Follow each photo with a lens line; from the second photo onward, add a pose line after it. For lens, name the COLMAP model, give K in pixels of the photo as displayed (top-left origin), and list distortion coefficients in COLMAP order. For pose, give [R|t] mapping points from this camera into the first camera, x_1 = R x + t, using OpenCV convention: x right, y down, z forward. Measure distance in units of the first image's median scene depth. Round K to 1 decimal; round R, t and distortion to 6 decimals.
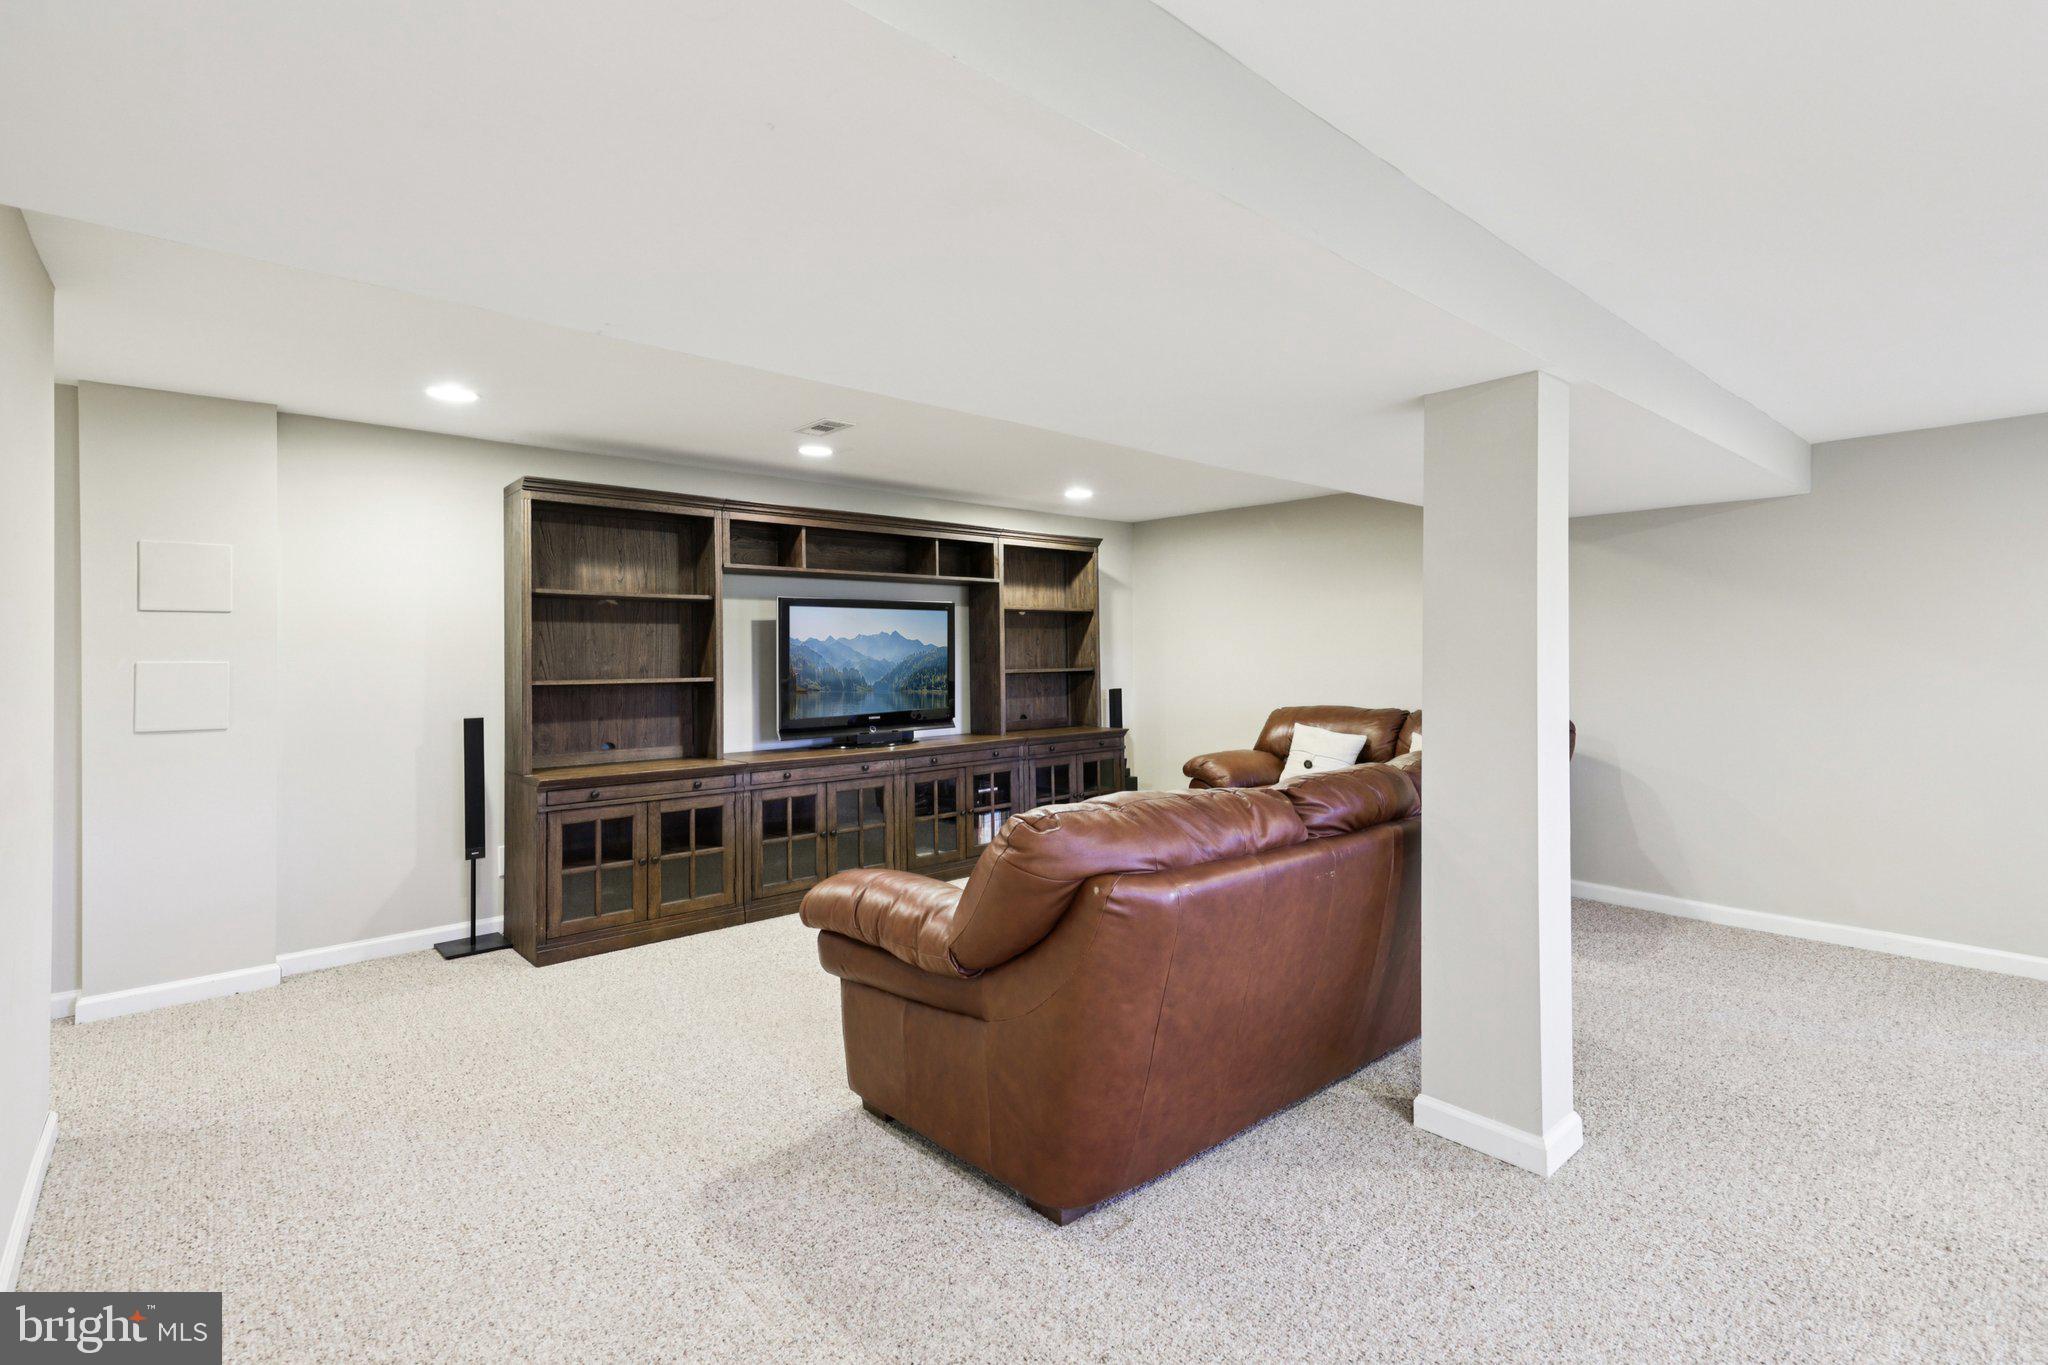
lens RADIAL K [[937.9, 0, 1013.3], [0, 937.9, 649.1], [0, 0, 1]] dist [0.025737, 0.000003]
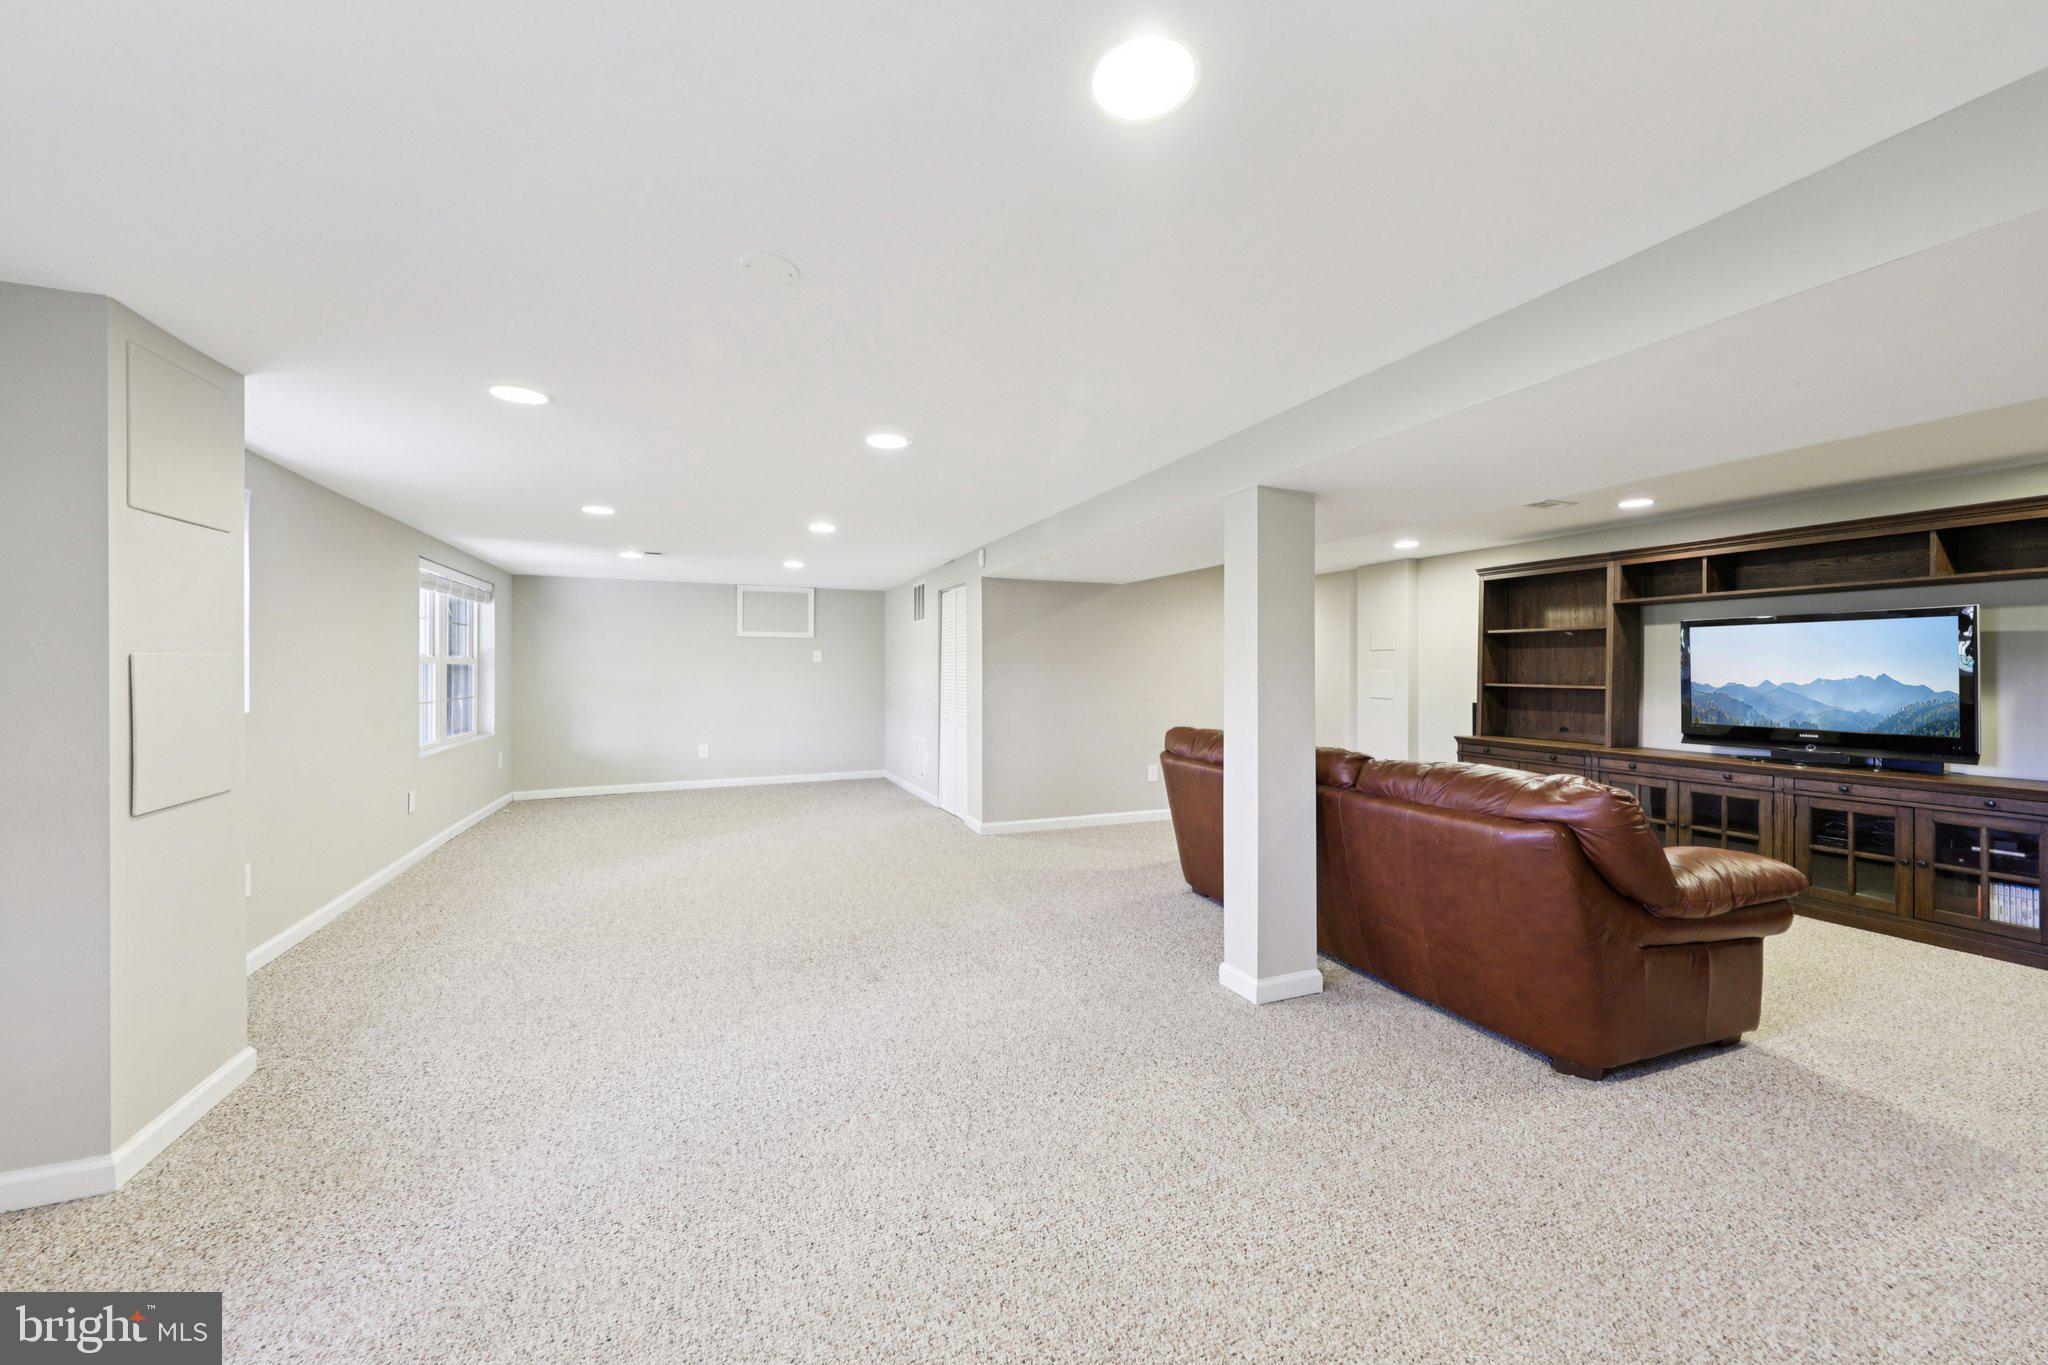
lens RADIAL K [[732.5, 0, 1030.1], [0, 732.5, 668.5], [0, 0, 1]] dist [0.018913, 0.000036]
pose [[-0.302266, 0.005289, -0.953209, 0.961013], [0.002928, 0.999985, 0.004620, -0.002496], [0.953219, -0.001394, -0.302277, 0.546084]]
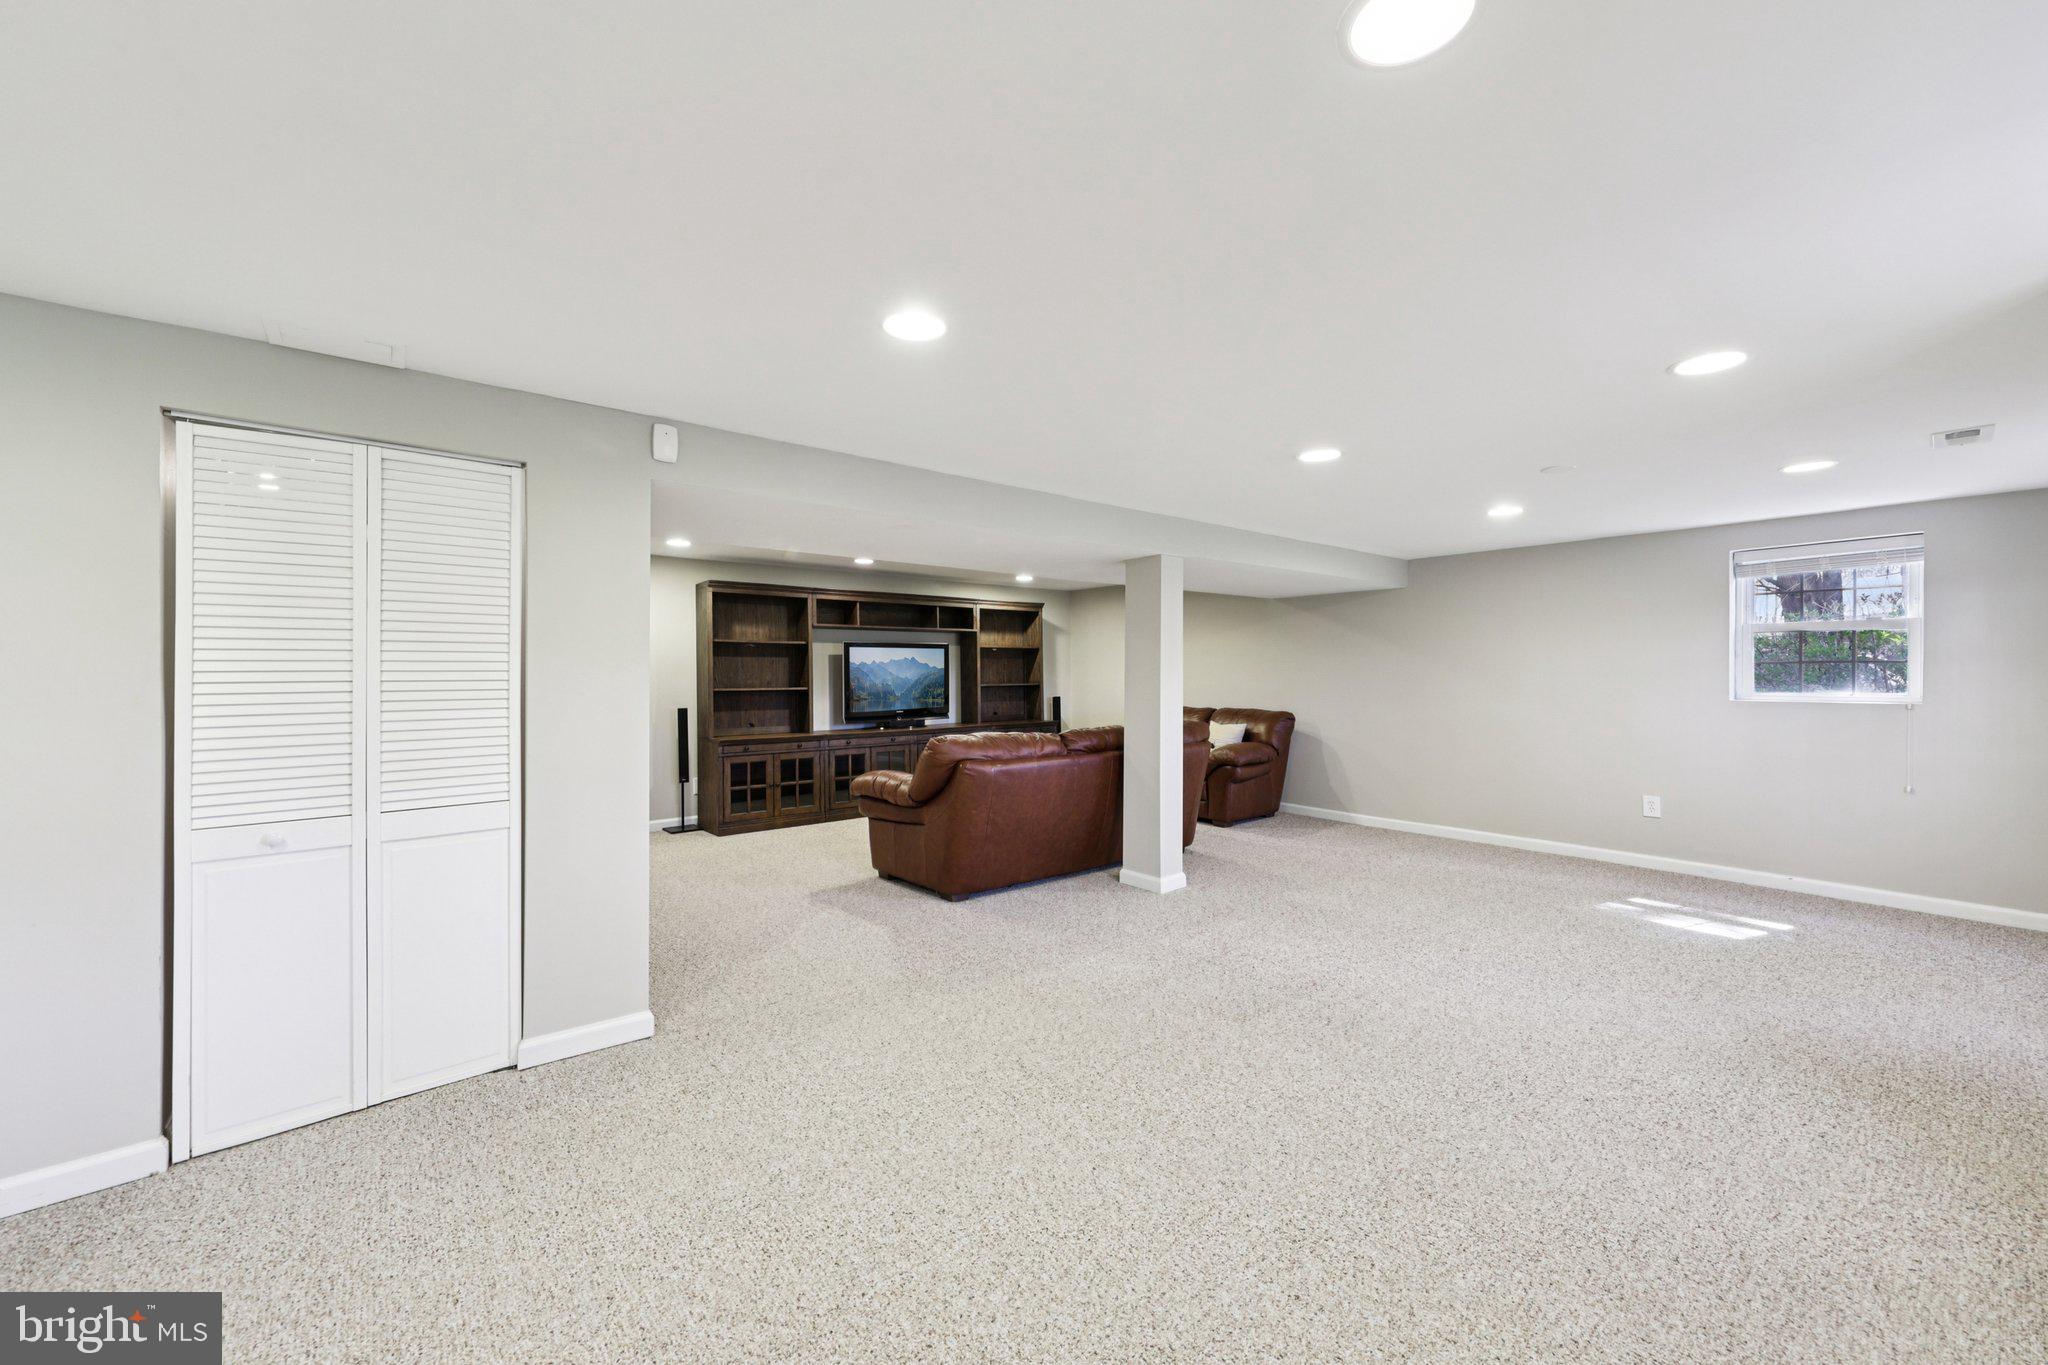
lens RADIAL K [[782.2, 0, 1024.0], [0, 782.2, 682.5], [0, 0, 1]] dist [0.019671, -0.004033]
pose [[0.999622, 0.001941, -0.027415, 0.136620], [-0.001525, 0.999884, 0.015171, -0.002724], [0.027441, -0.015123, 0.999509, -0.489680]]
